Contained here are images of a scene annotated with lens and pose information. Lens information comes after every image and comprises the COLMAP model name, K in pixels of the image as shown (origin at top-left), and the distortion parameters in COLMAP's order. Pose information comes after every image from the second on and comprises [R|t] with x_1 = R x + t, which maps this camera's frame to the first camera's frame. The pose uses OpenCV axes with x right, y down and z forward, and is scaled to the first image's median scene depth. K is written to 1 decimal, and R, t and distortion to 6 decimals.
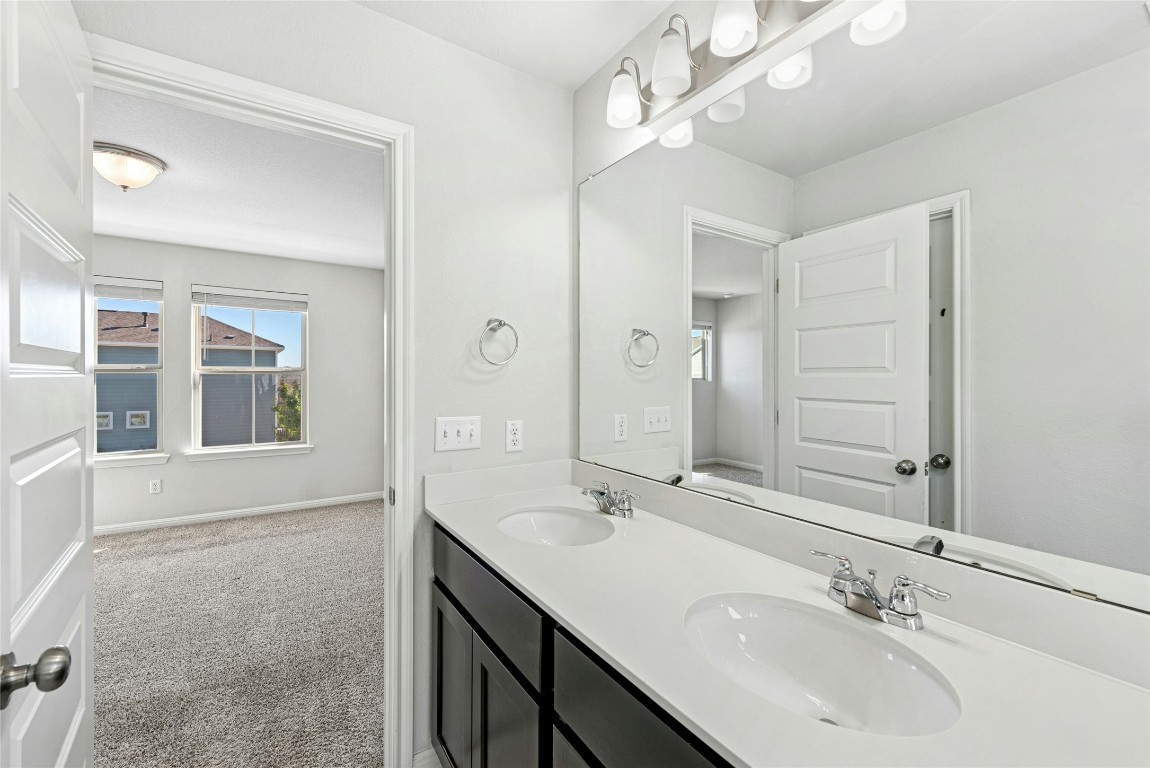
lens RADIAL K [[471.3, 0, 580.7], [0, 471.3, 377.6], [0, 0, 1]] dist [0.013503, -0.005714]
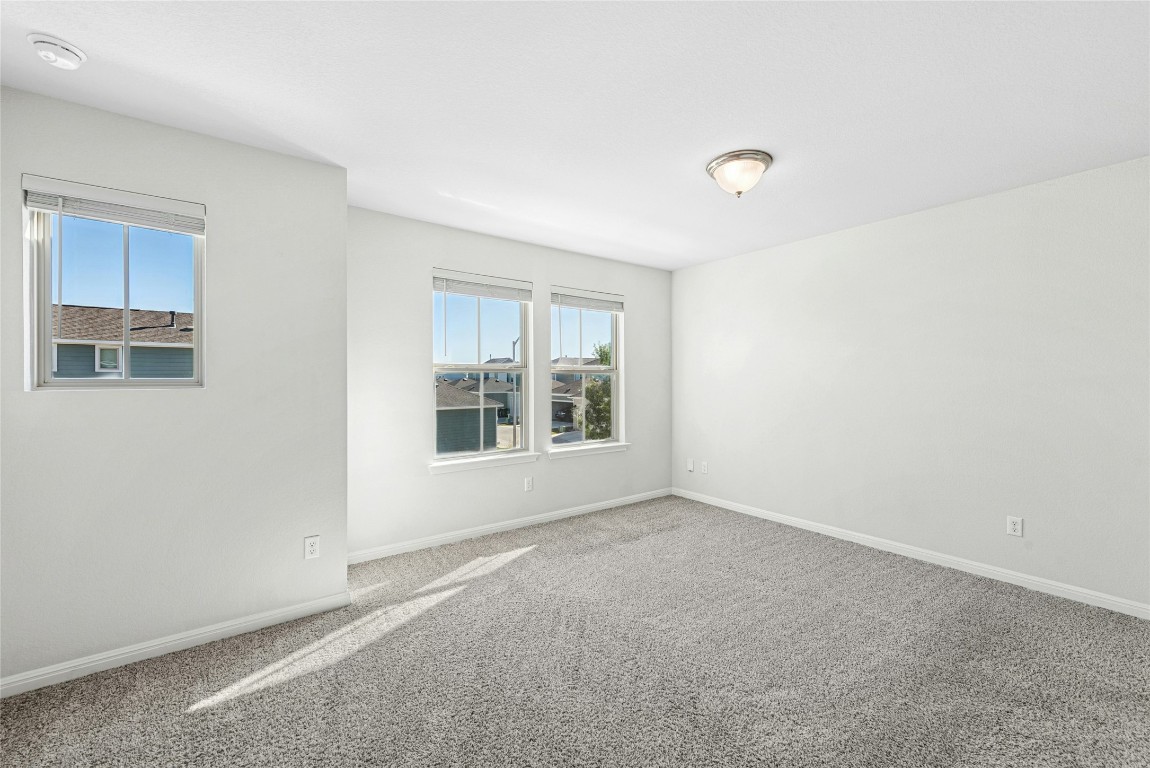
lens RADIAL K [[471.3, 0, 577.2], [0, 471.3, 379.0], [0, 0, 1]] dist [0.013503, -0.005714]
pose [[0.998660, -0.004032, 0.051586, -0.921520], [0.003942, 0.999991, 0.001836, 0.003044], [-0.051593, -0.001630, 0.998667, -0.013327]]
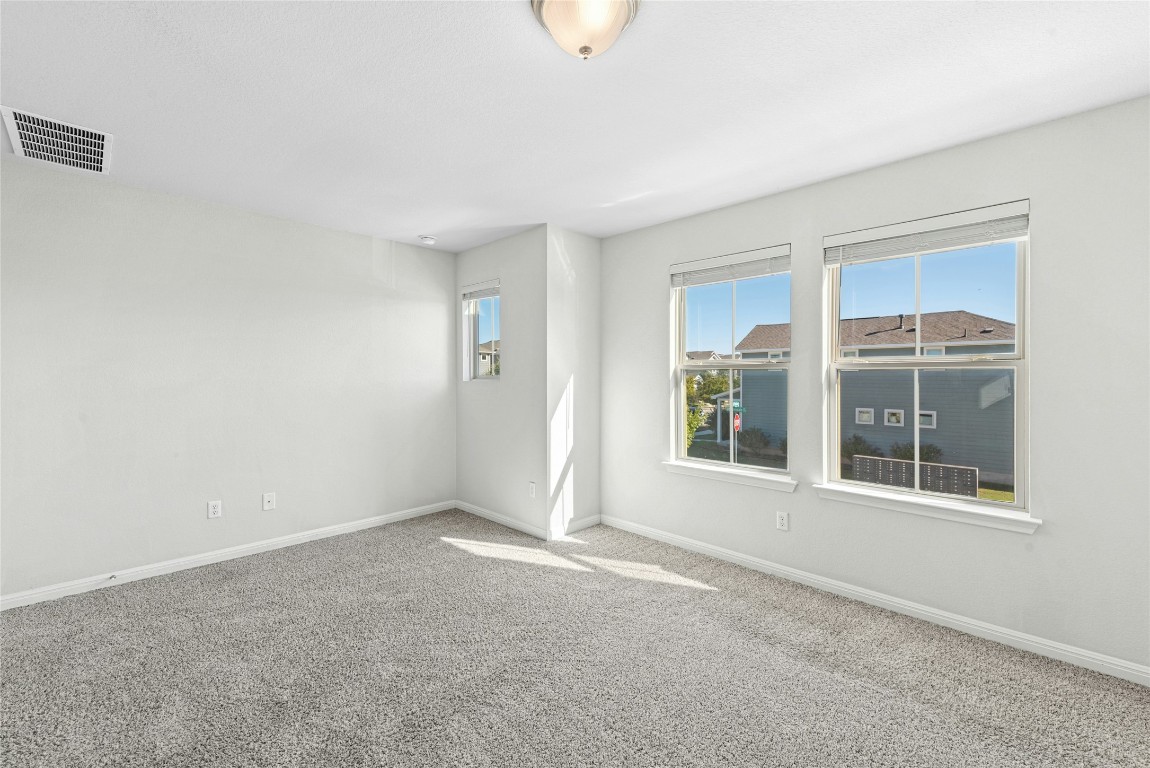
lens RADIAL K [[471.3, 0, 577.7], [0, 471.3, 377.1], [0, 0, 1]] dist [0.013503, -0.005714]
pose [[0.201285, 0.000064, -0.979533, -0.256366], [-0.002176, 0.999998, -0.000382, 0.005433], [0.979530, 0.002208, 0.201285, 0.586630]]
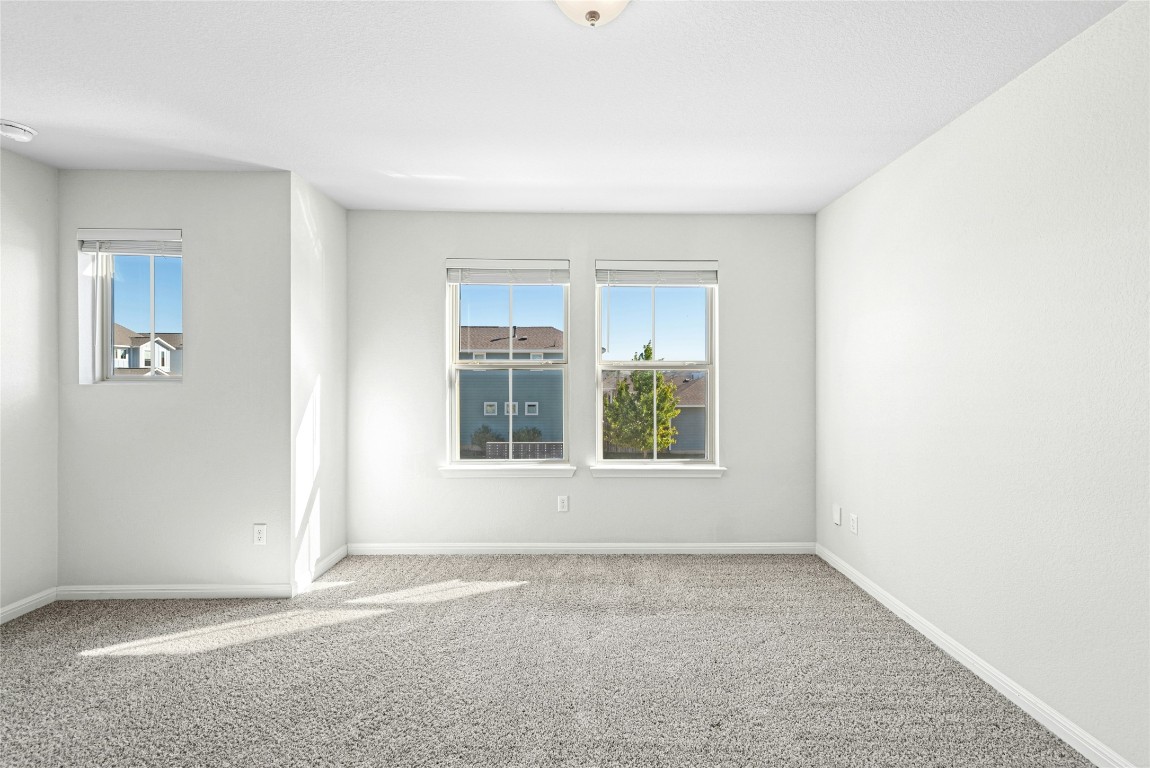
lens RADIAL K [[451.8, 0, 584.2], [0, 451.8, 374.7], [0, 0, 1]] dist [0.003042, -0.001339]
pose [[0.837218, -0.003212, -0.546859, -0.465254], [0.000942, 0.999990, -0.004431, 0.004410], [0.546868, 0.003194, 0.837213, 0.382309]]
